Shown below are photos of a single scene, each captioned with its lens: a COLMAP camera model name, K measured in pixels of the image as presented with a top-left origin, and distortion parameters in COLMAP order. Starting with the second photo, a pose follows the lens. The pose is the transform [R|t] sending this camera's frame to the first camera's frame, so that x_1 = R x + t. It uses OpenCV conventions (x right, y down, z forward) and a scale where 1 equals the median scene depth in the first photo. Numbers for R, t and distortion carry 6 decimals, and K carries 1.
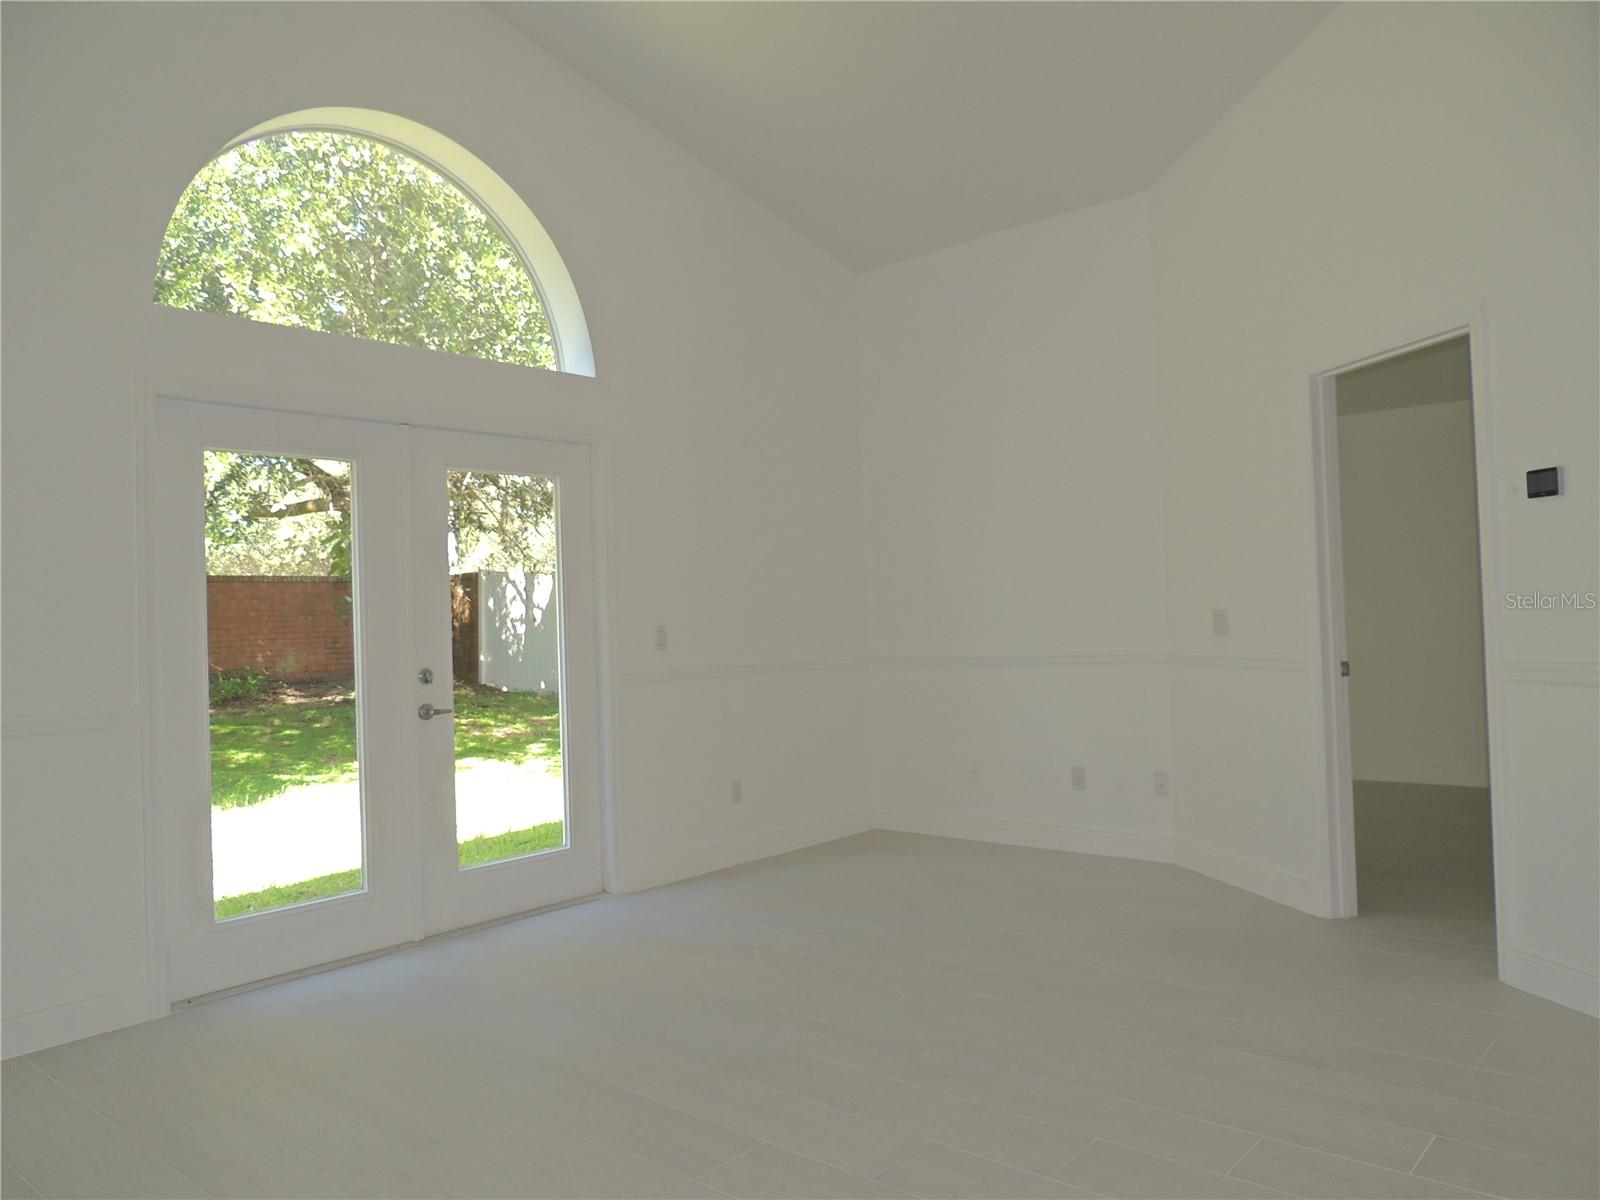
lens RADIAL K [[1141.5, 0, 804.6], [0, 1141.5, 601.5], [0, 0, 1]] dist [-0.012996, 0.004304]
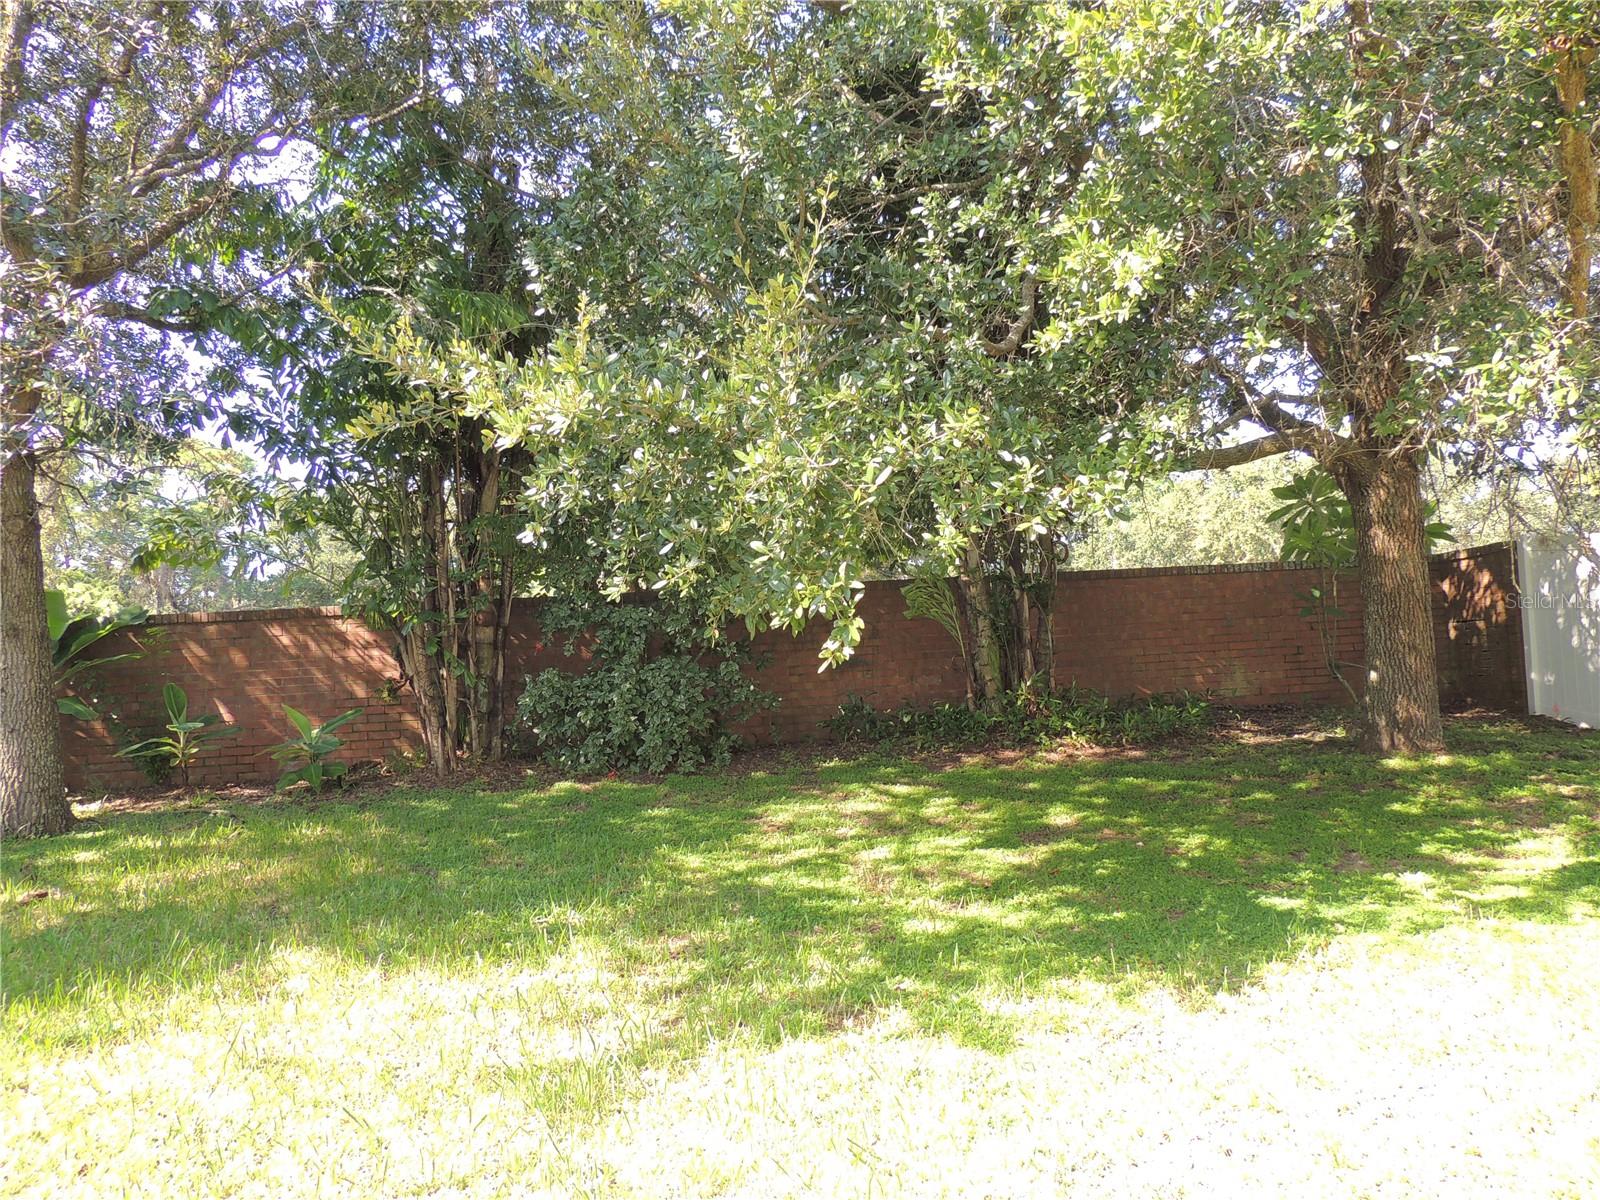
lens RADIAL K [[1141.5, 0, 804.6], [0, 1141.5, 601.5], [0, 0, 1]] dist [-0.012996, 0.004304]
pose [[0.721967, -0.051428, -0.690013, -0.155901], [0.041496, 0.998657, -0.031014, 0.012689], [0.690682, -0.006242, 0.723132, 0.296351]]
